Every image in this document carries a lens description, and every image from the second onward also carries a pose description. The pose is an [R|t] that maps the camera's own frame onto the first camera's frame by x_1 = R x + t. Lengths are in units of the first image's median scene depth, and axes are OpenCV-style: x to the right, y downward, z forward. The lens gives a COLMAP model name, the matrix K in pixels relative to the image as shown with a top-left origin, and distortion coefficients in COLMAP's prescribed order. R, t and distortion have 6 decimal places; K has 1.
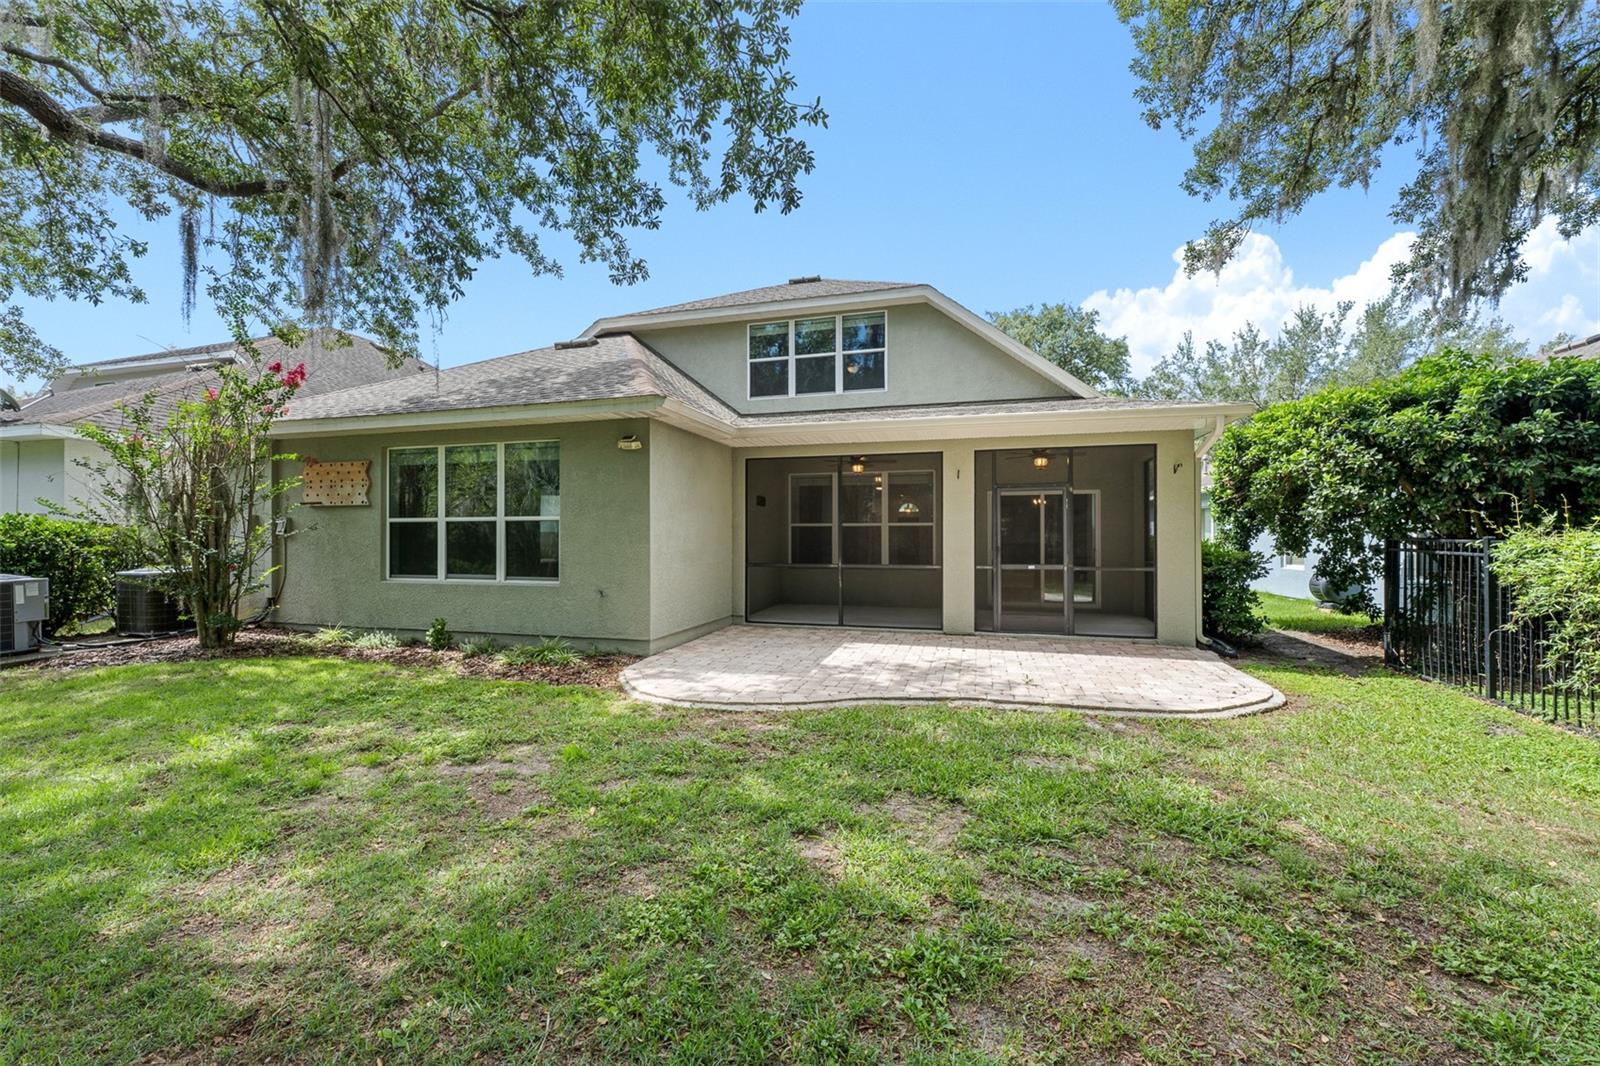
lens RADIAL K [[634.0, 0, 799.0], [0, 634.0, 527.1], [0, 0, 1]] dist [-0.001192, -0.000413]
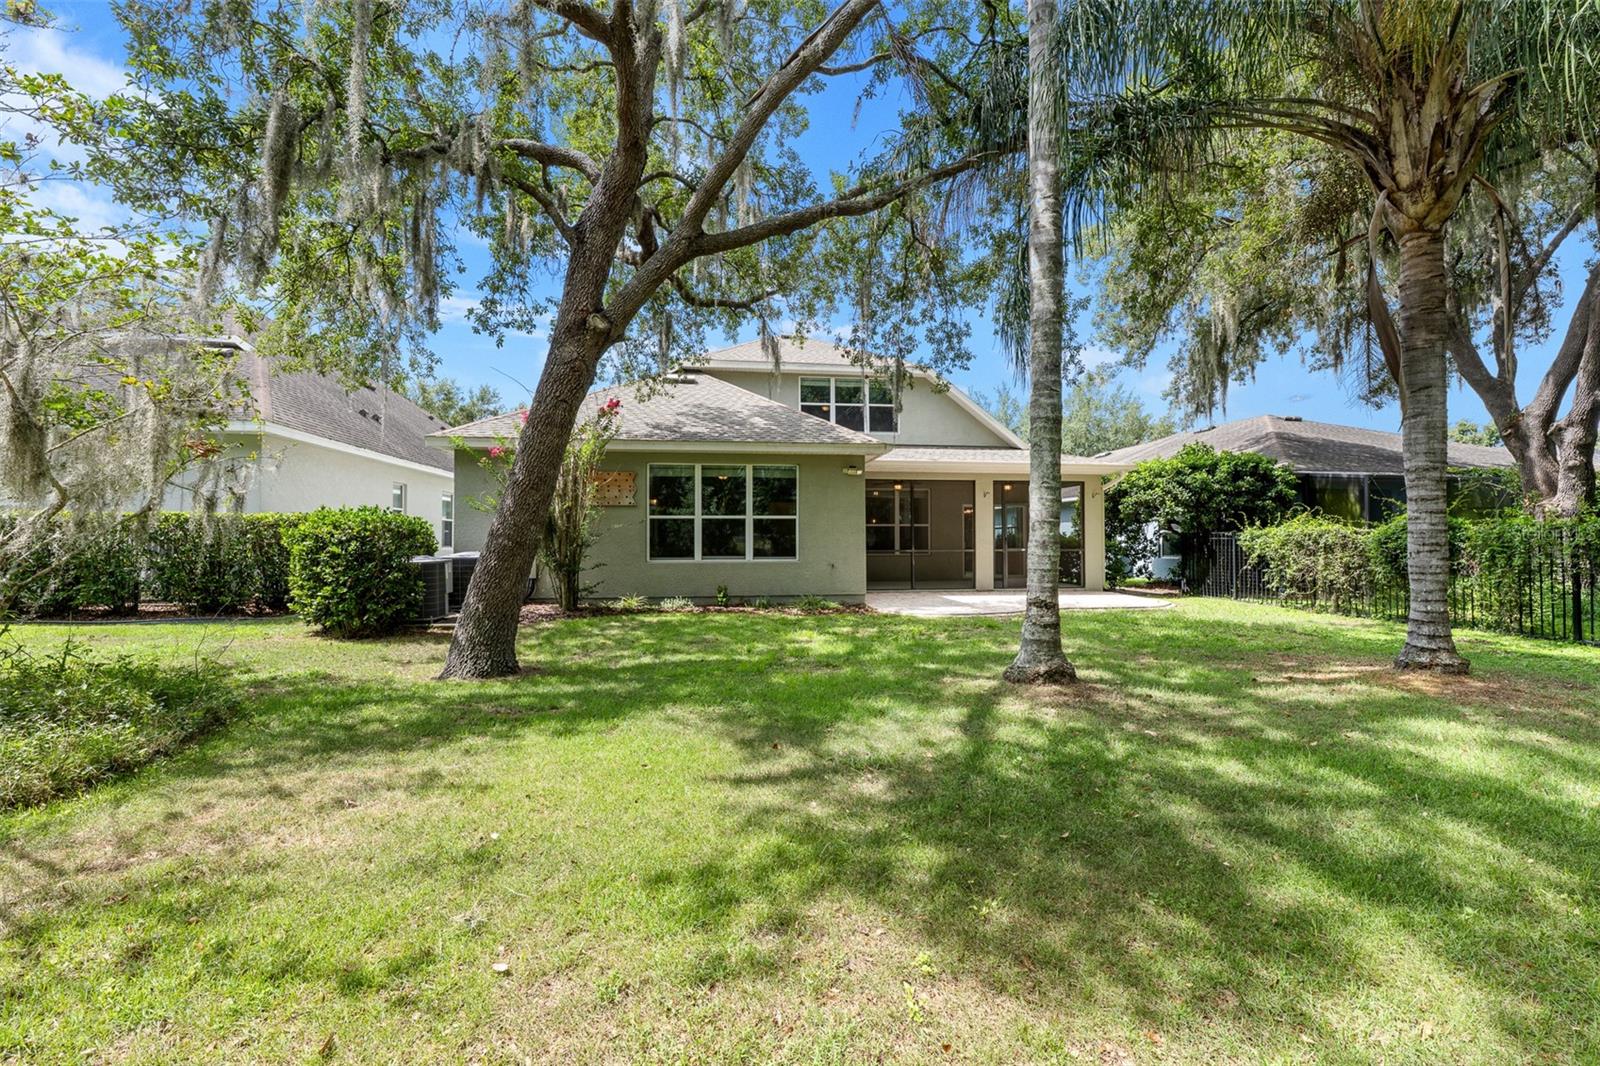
lens RADIAL K [[634.0, 0, 799.0], [0, 634.0, 527.1], [0, 0, 1]] dist [-0.001192, -0.000413]
pose [[0.923447, 0.007940, 0.383644, -0.879985], [-0.004887, 0.999948, -0.008933, 0.020597], [-0.383695, 0.006374, 0.923438, -0.369034]]
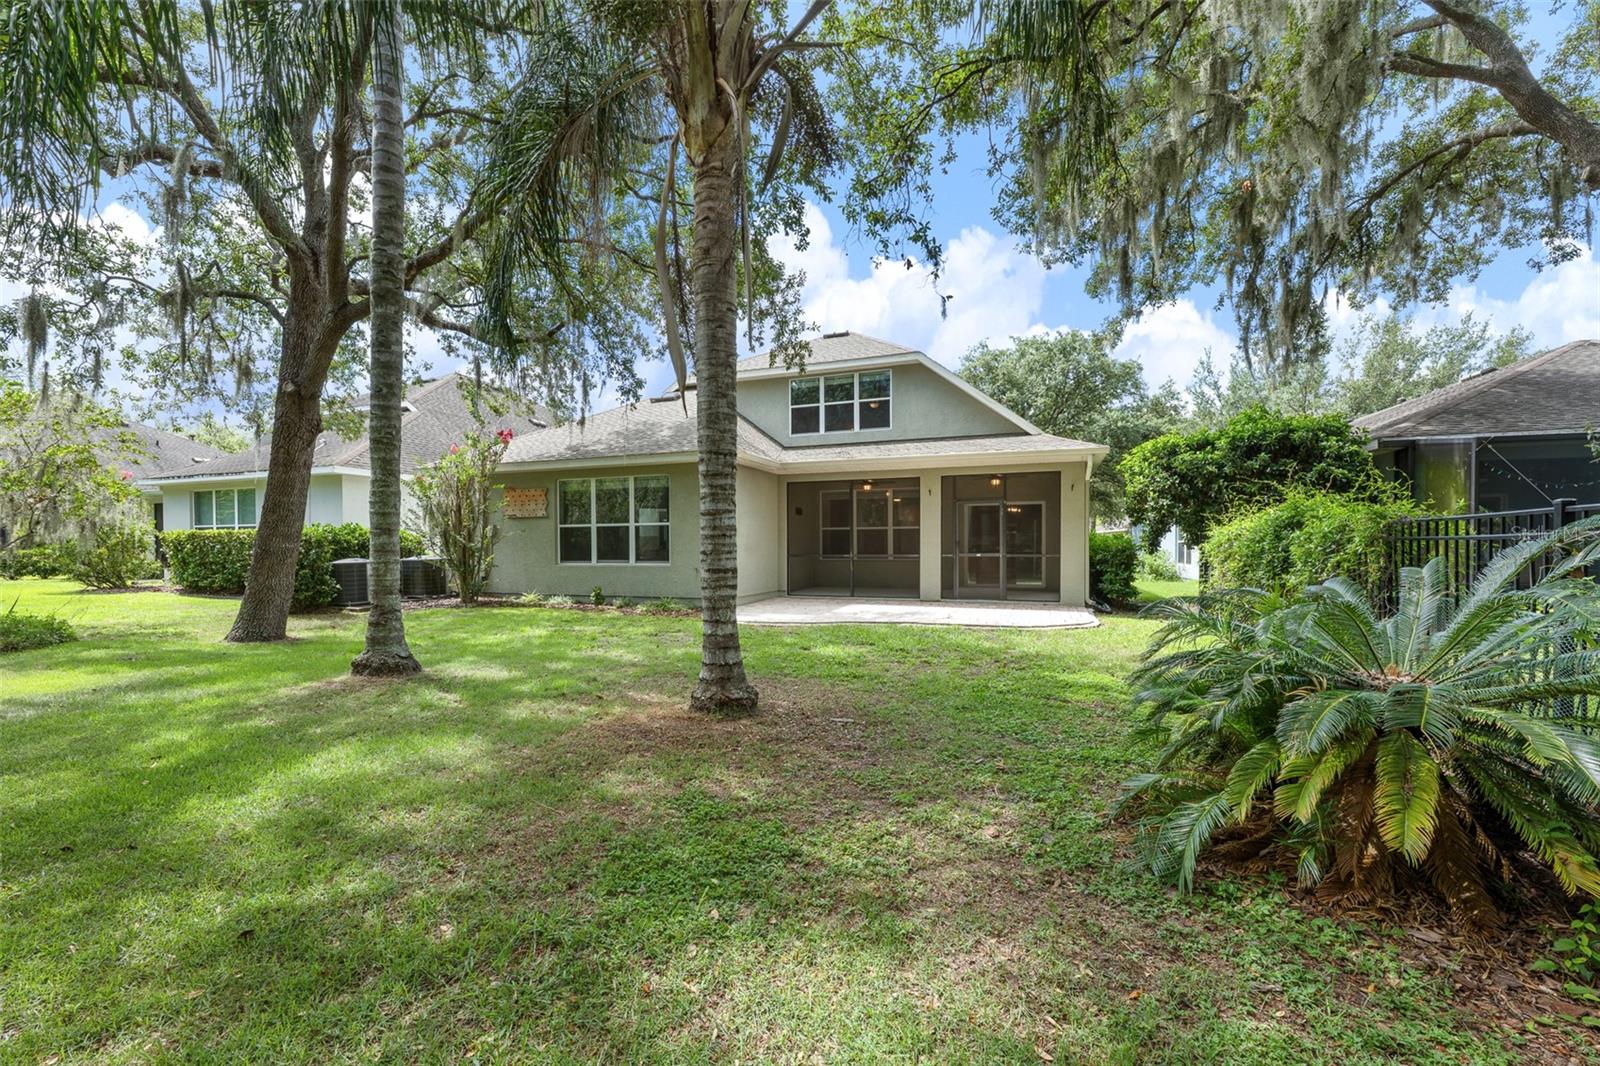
lens RADIAL K [[634.0, 0, 799.0], [0, 634.0, 527.1], [0, 0, 1]] dist [-0.001192, -0.000413]
pose [[0.996887, -0.007226, -0.078509, 0.066534], [0.006190, 0.999891, -0.013436, 0.016393], [0.078597, 0.012908, 0.996823, -0.521899]]
